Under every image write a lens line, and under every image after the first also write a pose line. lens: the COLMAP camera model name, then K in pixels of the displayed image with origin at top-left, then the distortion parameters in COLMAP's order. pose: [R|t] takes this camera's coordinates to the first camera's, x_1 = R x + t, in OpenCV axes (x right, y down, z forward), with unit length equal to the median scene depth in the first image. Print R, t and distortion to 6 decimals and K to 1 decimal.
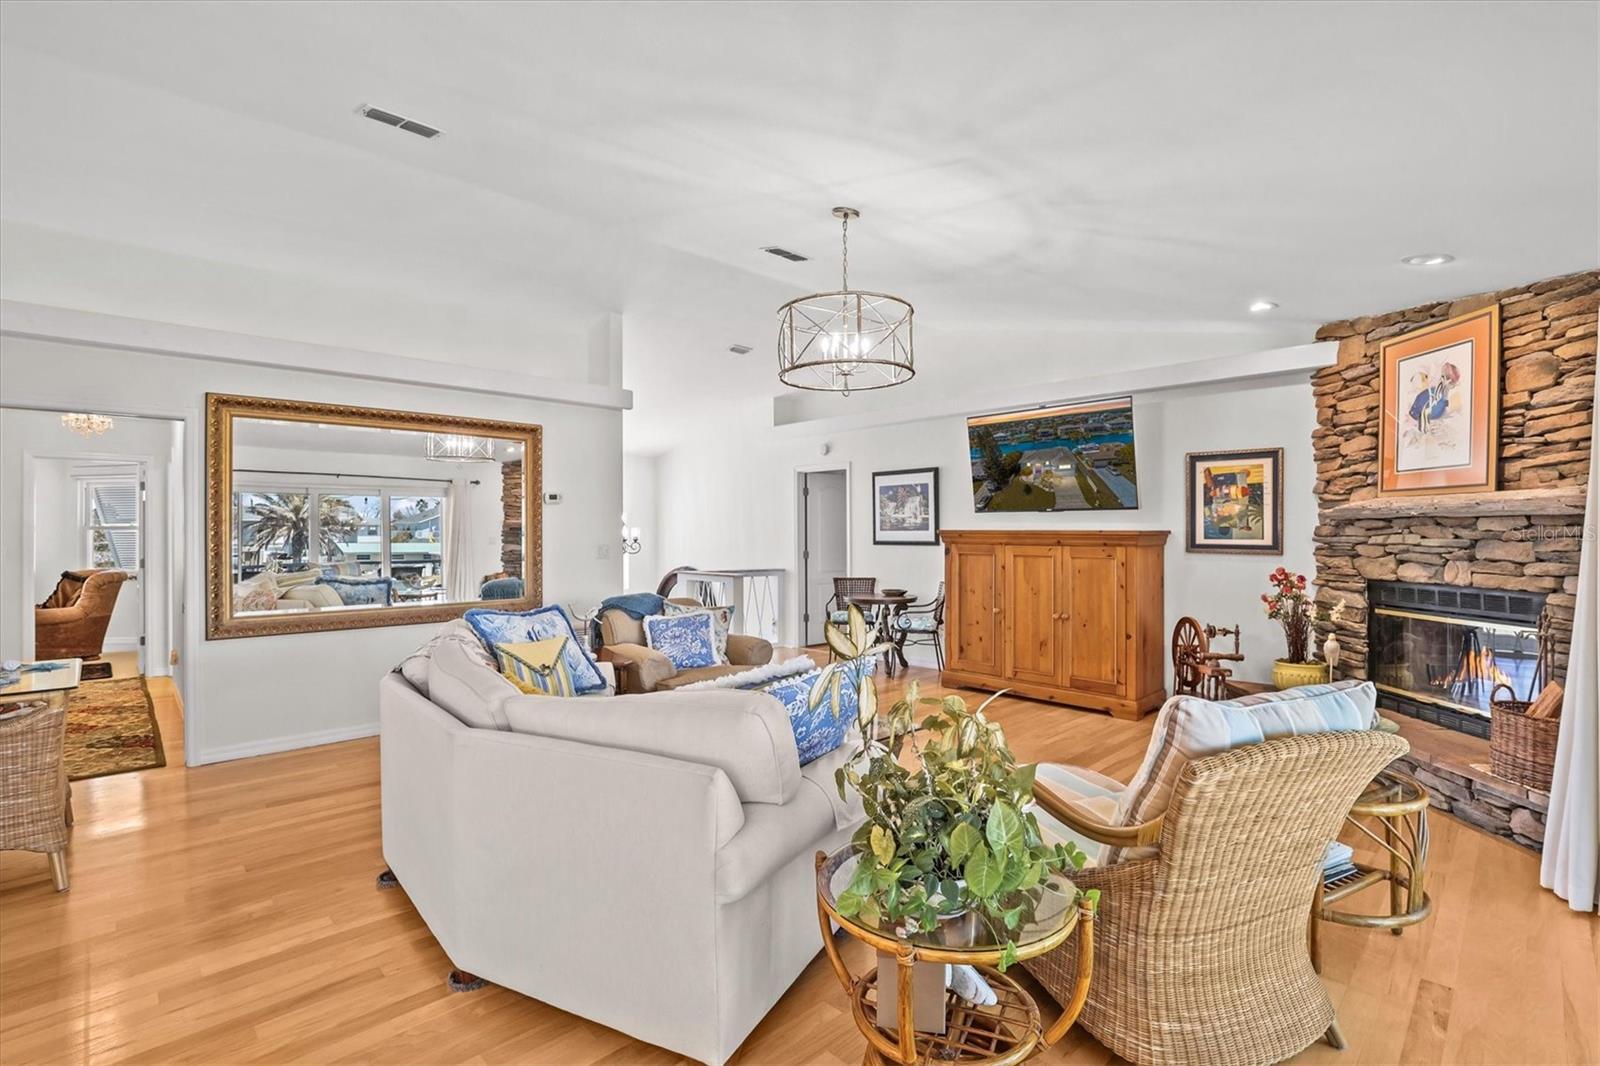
lens RADIAL K [[745.3, 0, 818.7], [0, 745.3, 521.5], [0, 0, 1]] dist [-0.000041, 0.000498]
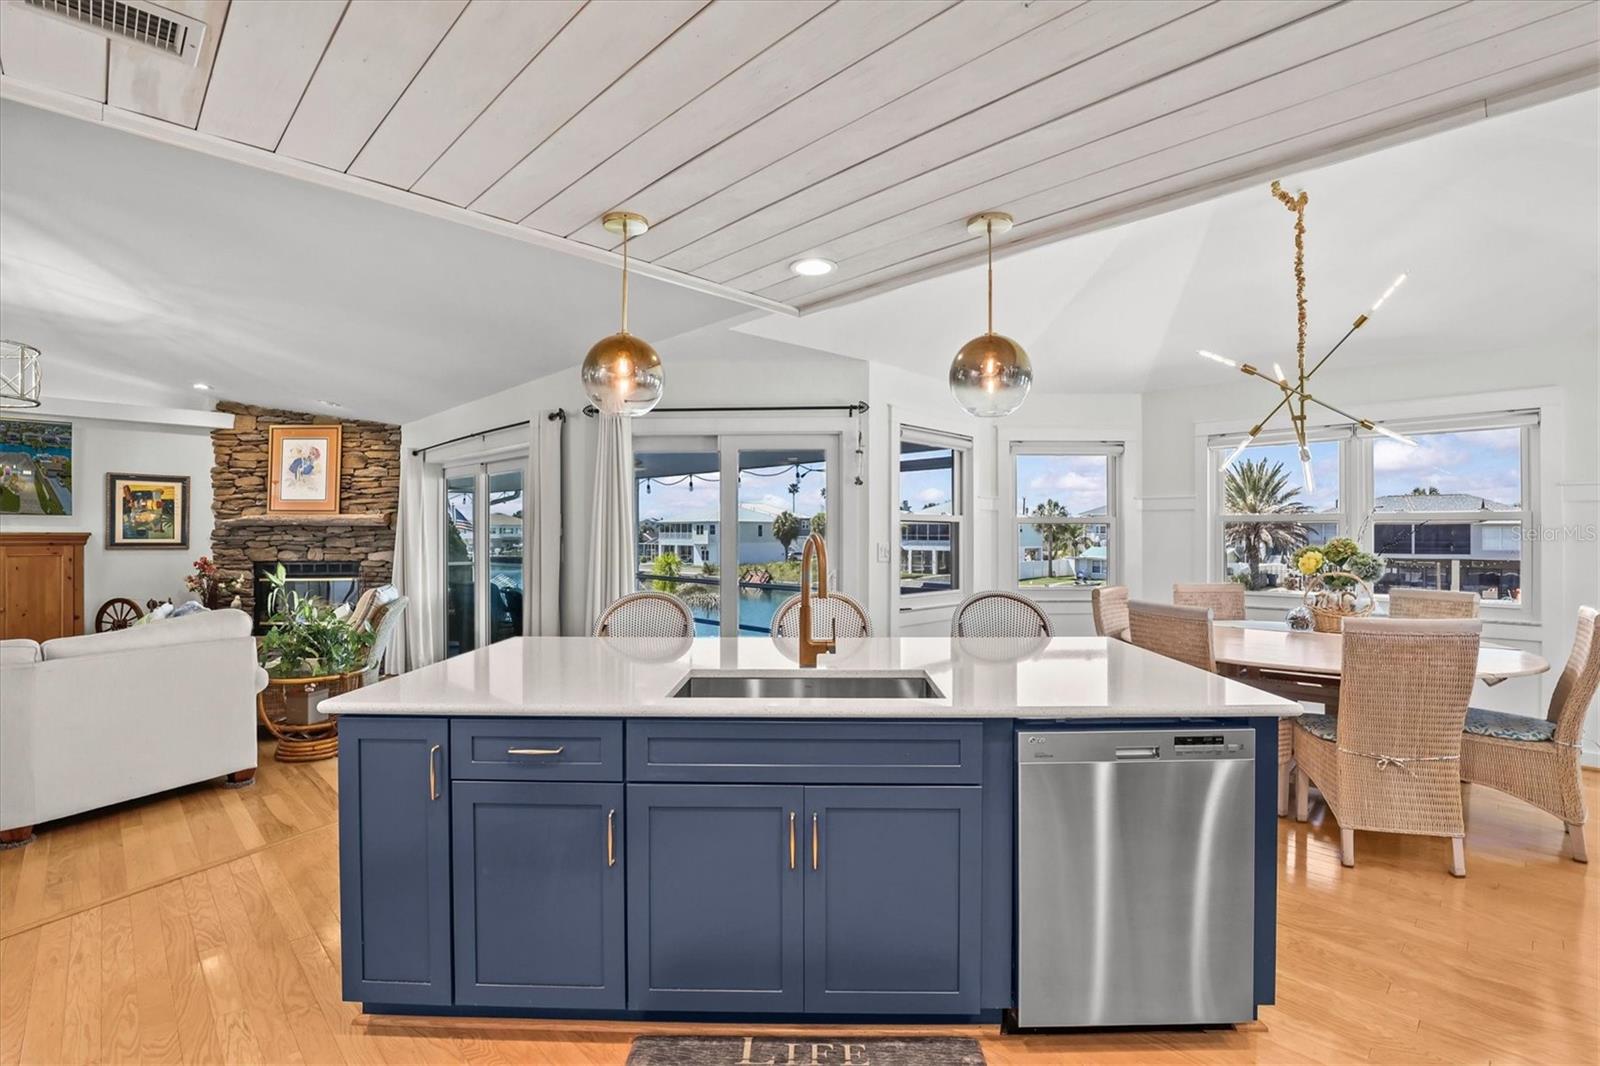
lens RADIAL K [[733.9, 0, 800.0], [0, 733.9, 533.0], [0, 0, 1]] dist [-0.020027, 0.000101]
pose [[0.023056, 0.000873, 0.999734, -0.822914], [-0.013557, 0.999908, -0.000560, -0.003038], [-0.999642, -0.013540, 0.023066, -0.254930]]
